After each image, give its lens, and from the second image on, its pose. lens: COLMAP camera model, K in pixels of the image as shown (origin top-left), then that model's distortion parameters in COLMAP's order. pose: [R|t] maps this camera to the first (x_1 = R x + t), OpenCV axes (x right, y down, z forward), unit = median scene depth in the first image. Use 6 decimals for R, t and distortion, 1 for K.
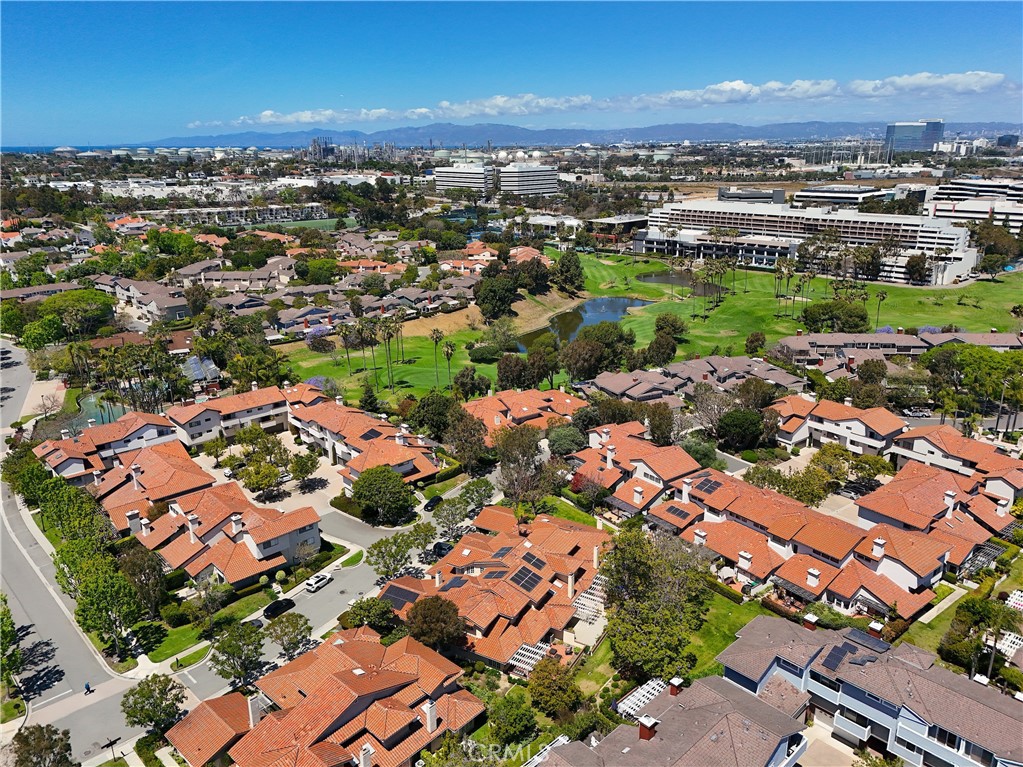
lens RADIAL K [[743.2, 0, 511.5], [0, 743.2, 383.5], [0, 0, 1]] dist [0.063442, -0.053190]
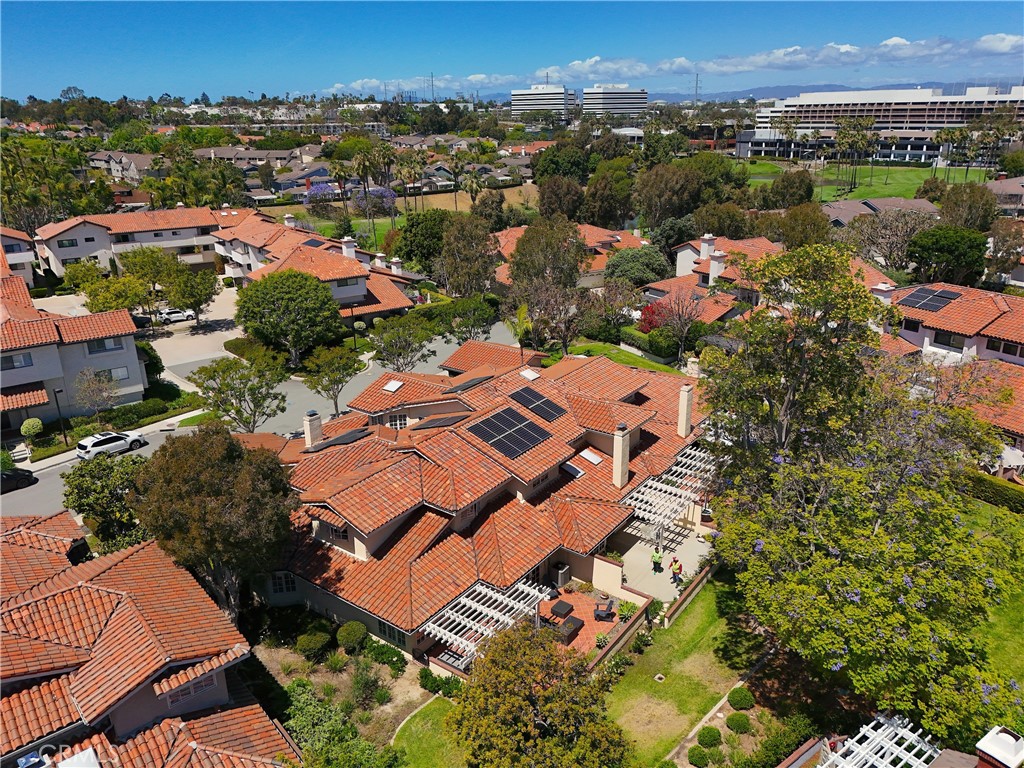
lens RADIAL K [[743.9, 0, 512.0], [0, 743.9, 384.0], [0, 0, 1]] dist [0.063442, -0.053190]
pose [[0.993635, 0.032801, -0.107766, 0.060345], [-0.028543, 0.998759, 0.040816, 0.206725], [0.108971, -0.037481, 0.993338, 0.563978]]
